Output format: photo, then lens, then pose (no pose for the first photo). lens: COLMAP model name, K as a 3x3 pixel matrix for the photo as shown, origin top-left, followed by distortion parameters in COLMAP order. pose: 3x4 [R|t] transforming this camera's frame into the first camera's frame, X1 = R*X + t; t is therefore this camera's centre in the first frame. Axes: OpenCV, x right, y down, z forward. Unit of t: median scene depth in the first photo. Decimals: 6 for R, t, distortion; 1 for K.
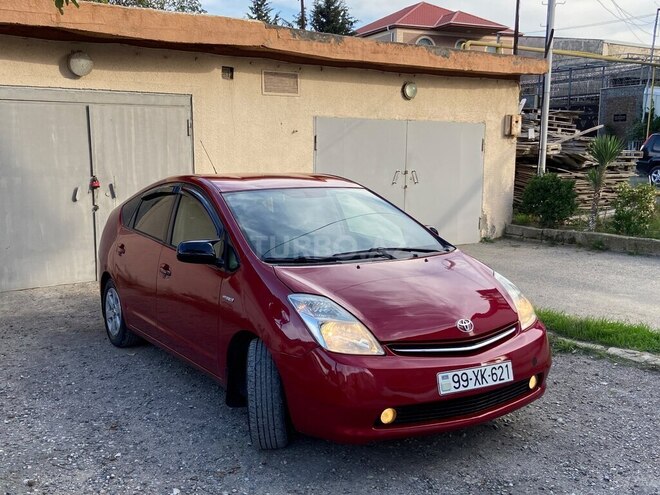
lens RADIAL K [[728.2, 0, 332.1], [0, 728.2, 248.6], [0, 0, 1]] dist [0.120811, -0.149726]
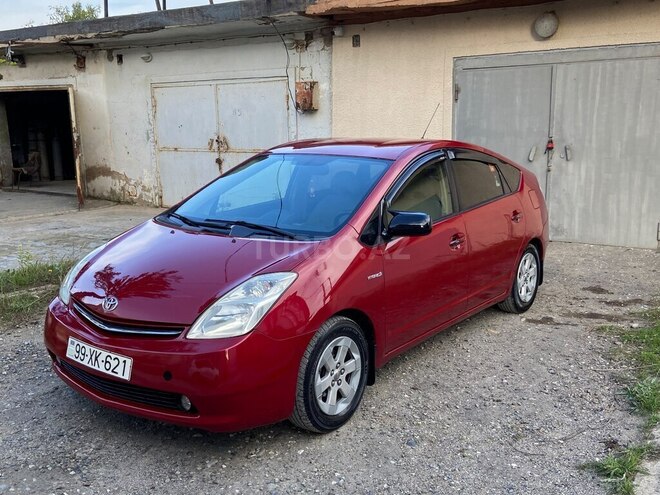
lens RADIAL K [[667.7, 0, 330.0], [0, 667.7, 247.5], [0, 0, 1]] dist [0.118615, -0.147026]
pose [[0.348489, 0.179875, -0.919891, 0.482060], [-0.113253, 0.982304, 0.149175, -0.058531], [0.930446, 0.052194, 0.362694, 0.421602]]
